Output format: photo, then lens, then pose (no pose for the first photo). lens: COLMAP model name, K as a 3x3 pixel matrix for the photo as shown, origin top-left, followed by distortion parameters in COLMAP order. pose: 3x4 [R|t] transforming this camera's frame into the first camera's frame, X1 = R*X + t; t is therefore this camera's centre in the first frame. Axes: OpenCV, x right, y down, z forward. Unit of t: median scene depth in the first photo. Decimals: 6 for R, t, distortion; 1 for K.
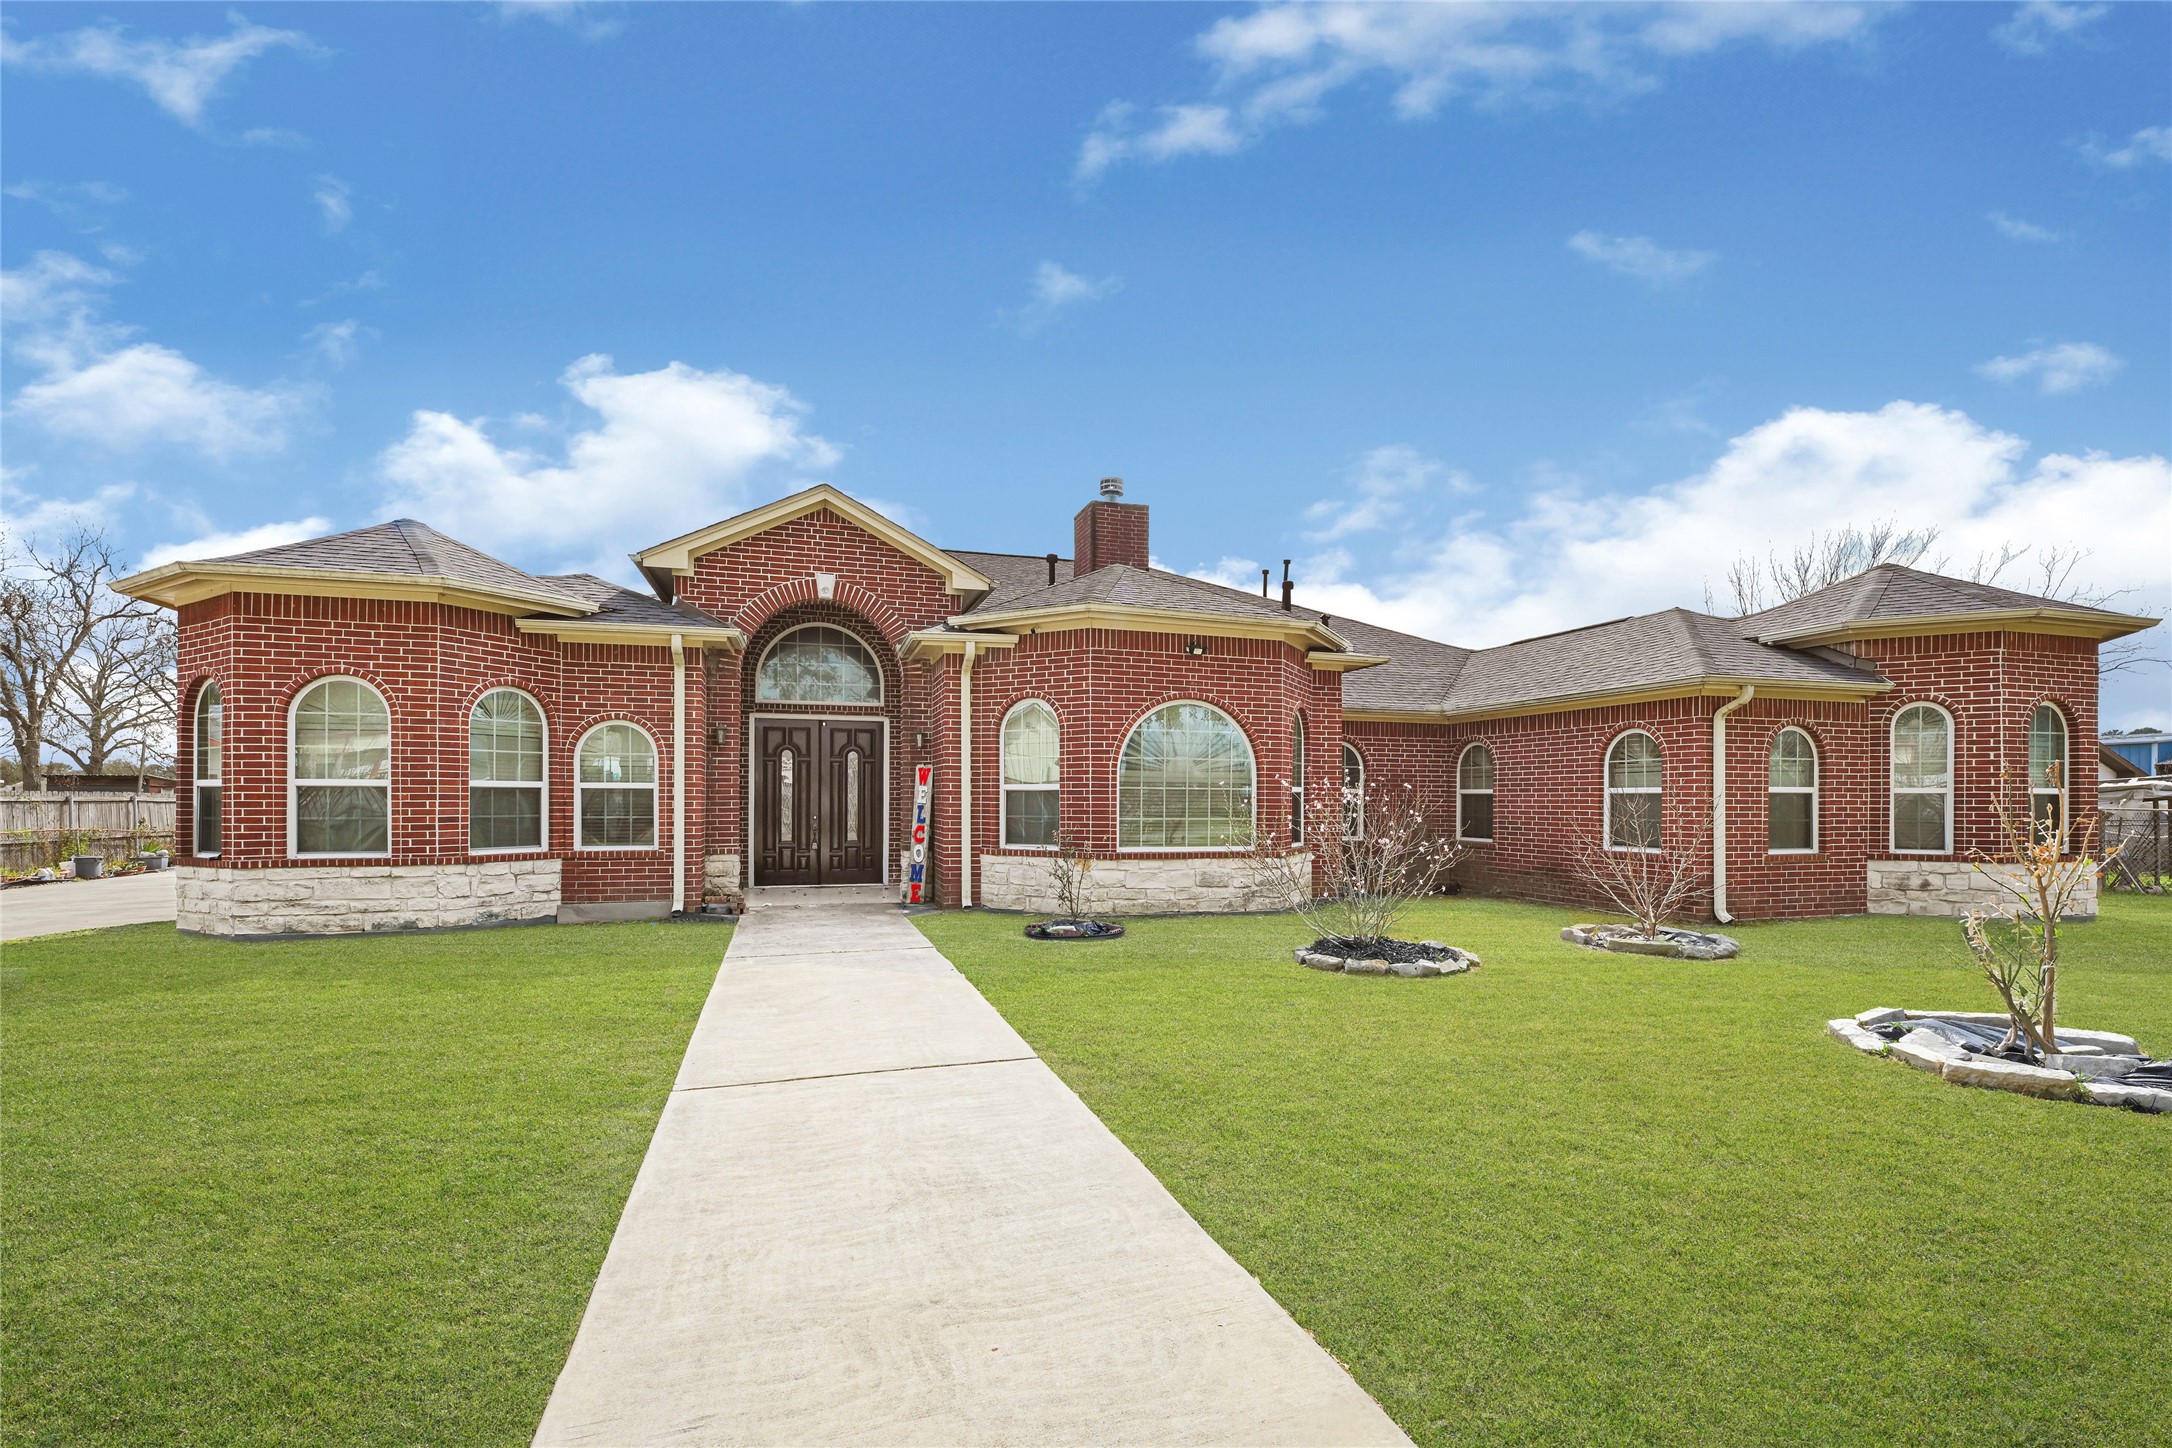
lens RADIAL K [[951.0, 0, 1082.2], [0, 951.0, 792.5], [0, 0, 1]] dist [0.000777, 0.000003]
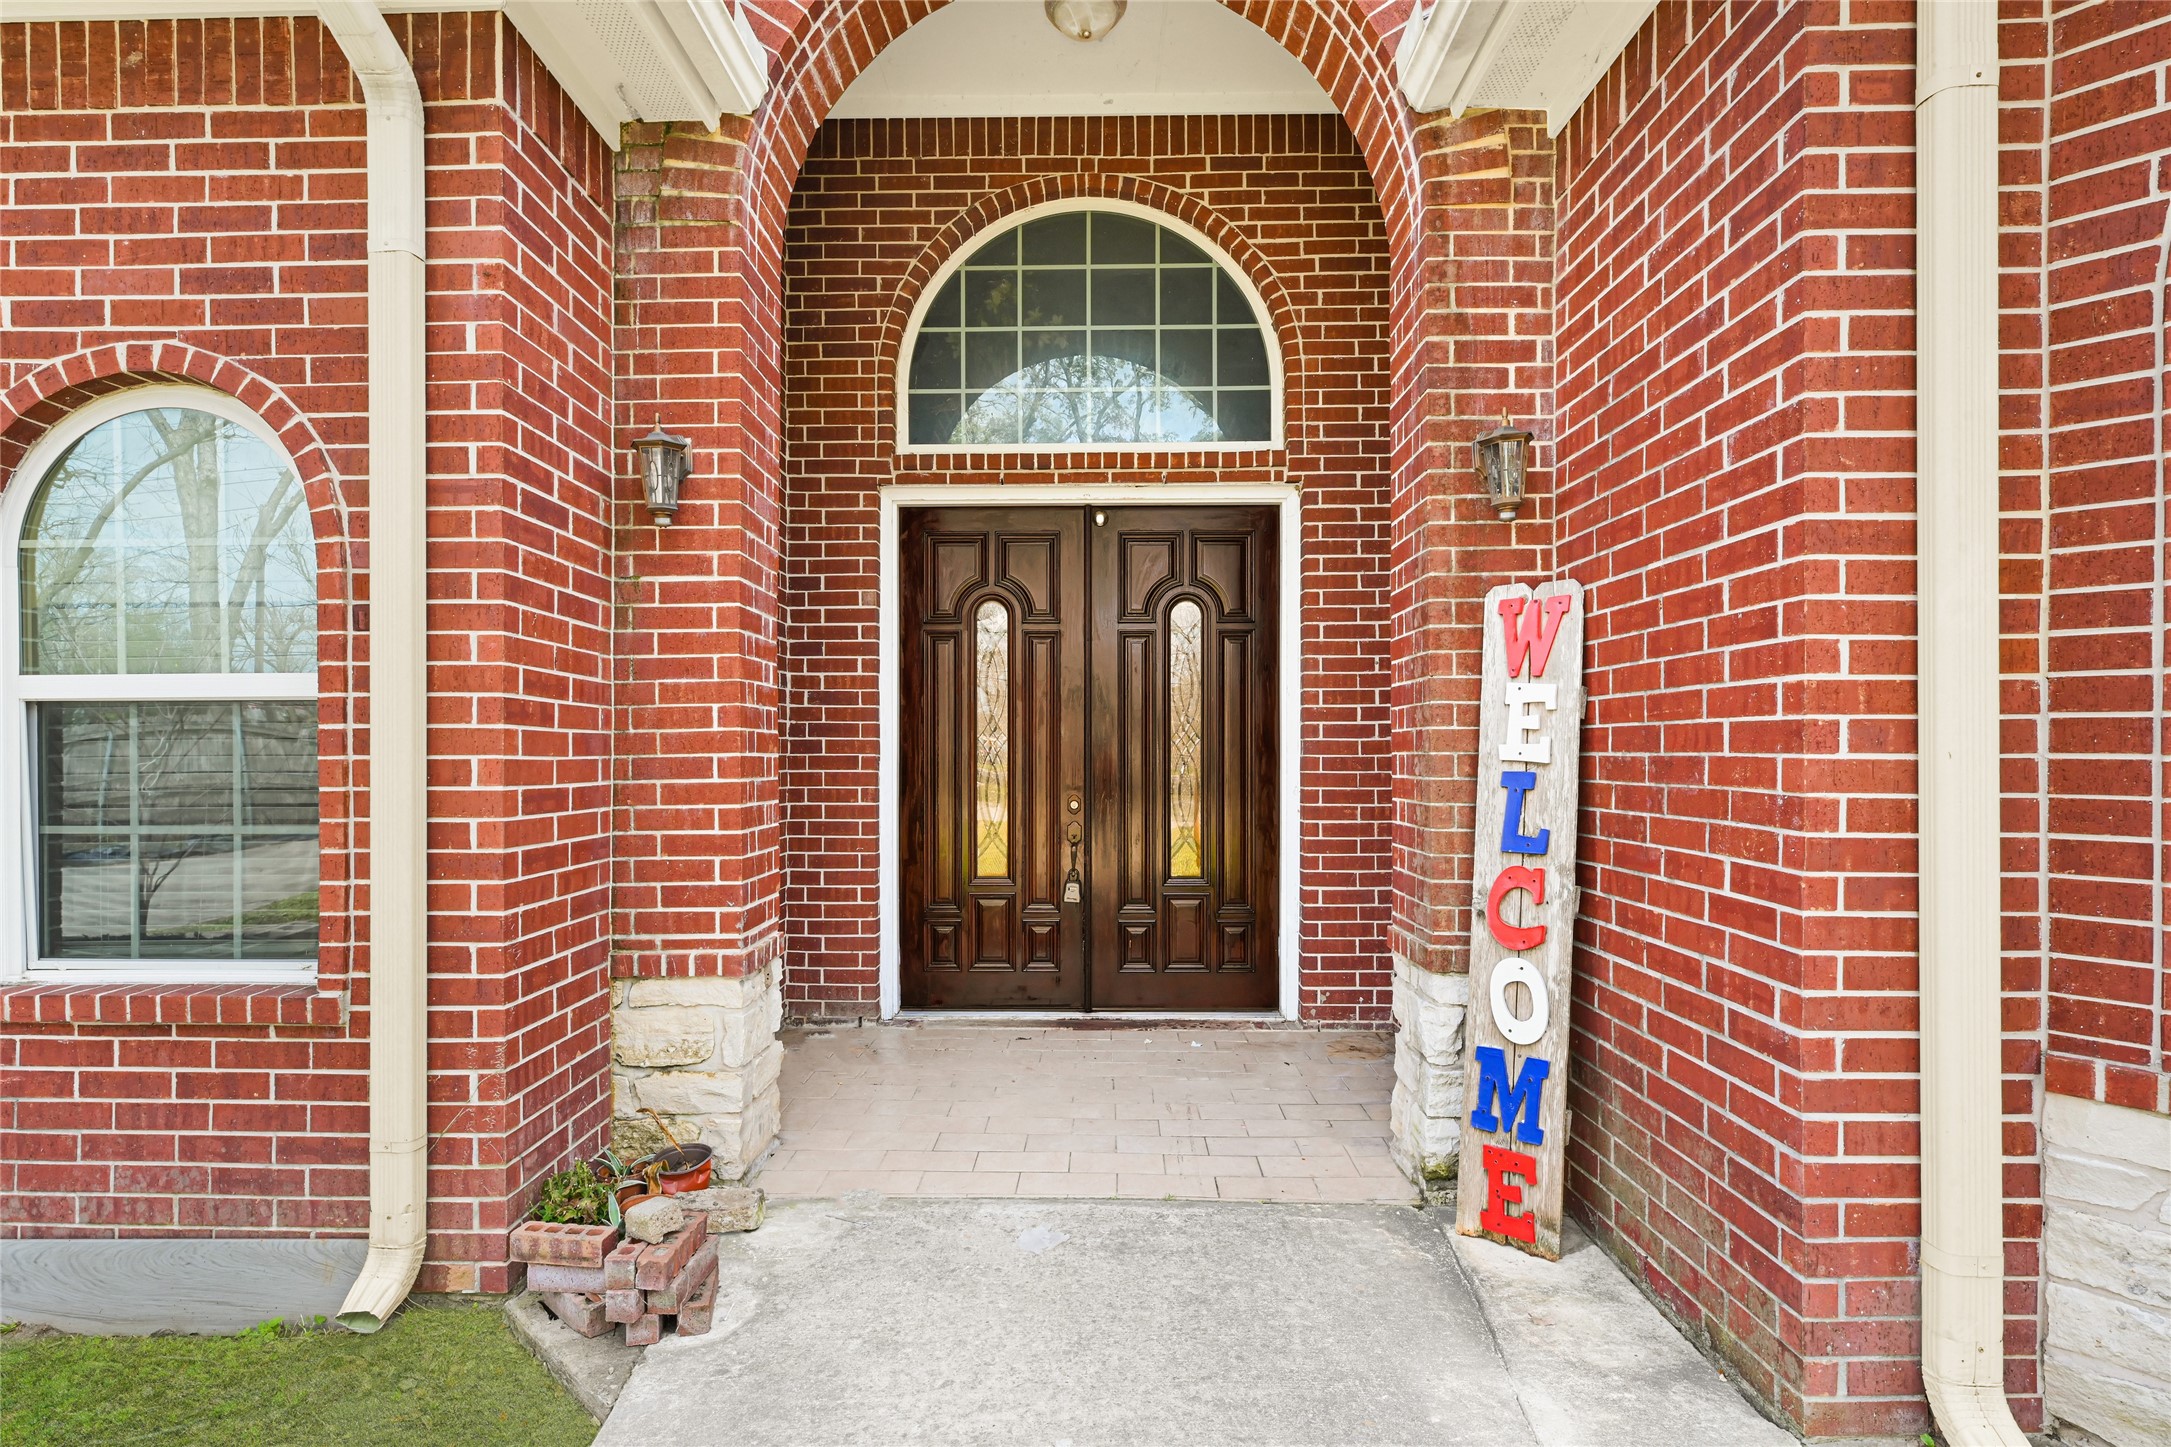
lens RADIAL K [[1033.4, 0, 1080.6], [0, 1033.4, 739.7], [0, 0, 1]] dist [0.000068, -0.000003]
pose [[0.953671, -0.007451, -0.300759, -0.196136], [0.006482, 0.999970, -0.004219, 0.006523], [0.300781, 0.002074, 0.953691, 0.754645]]
